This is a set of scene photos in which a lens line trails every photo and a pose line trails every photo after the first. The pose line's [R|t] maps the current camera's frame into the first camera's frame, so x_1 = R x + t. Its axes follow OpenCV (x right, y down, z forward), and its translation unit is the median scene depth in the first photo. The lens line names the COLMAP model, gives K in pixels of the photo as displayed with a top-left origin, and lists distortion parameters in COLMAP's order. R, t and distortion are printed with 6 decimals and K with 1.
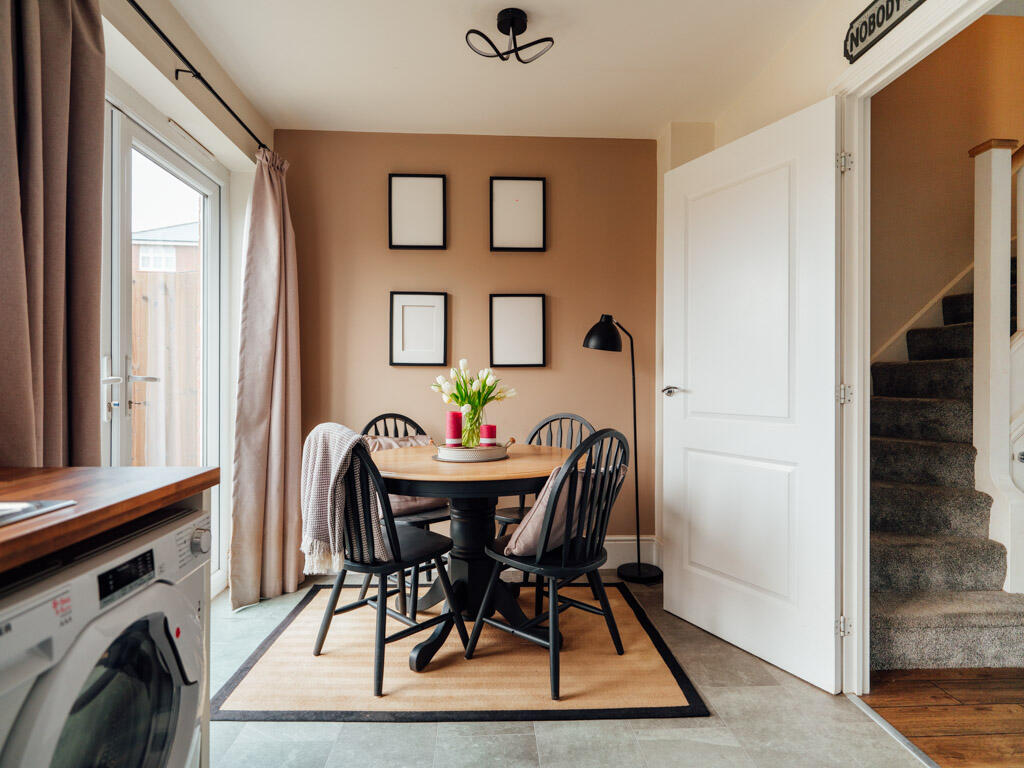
lens RADIAL K [[557.1, 0, 510.7], [0, 557.1, 384.8], [0, 0, 1]] dist [-0.003076, -0.000731]
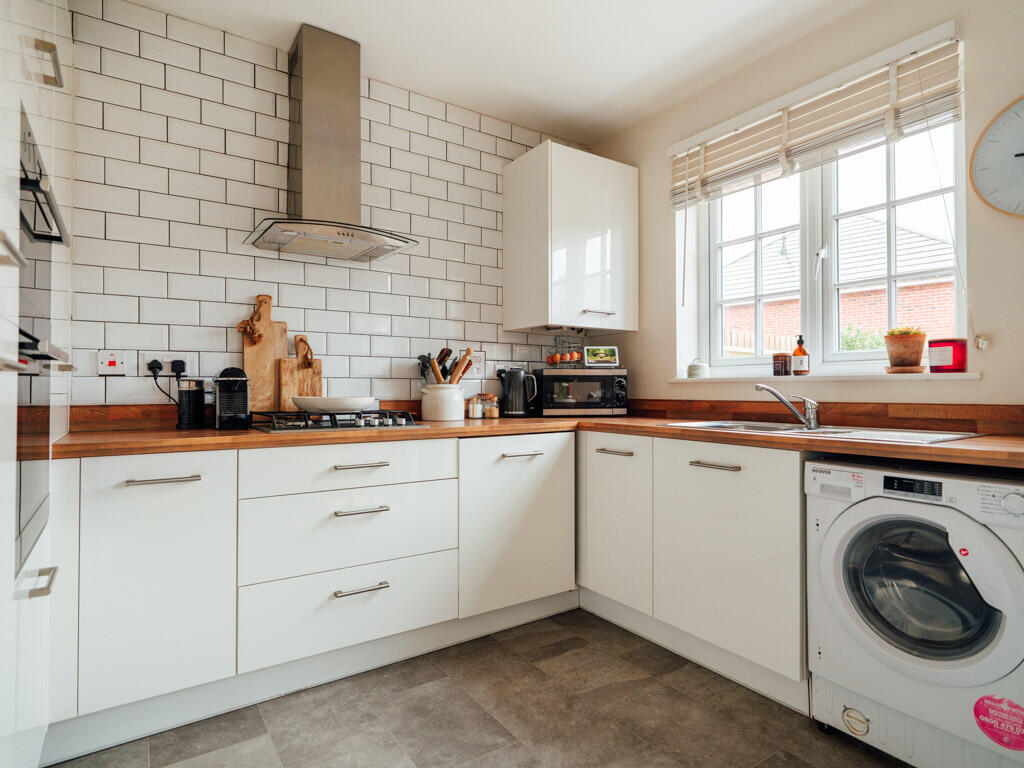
lens RADIAL K [[557.1, 0, 510.4], [0, 557.1, 379.5], [0, 0, 1]] dist [-0.003076, -0.000731]
pose [[-0.850544, -0.010832, -0.525793, 1.314669], [-0.002971, 0.999871, -0.015793, 0.043529], [0.525896, -0.011871, -0.850466, 1.879784]]
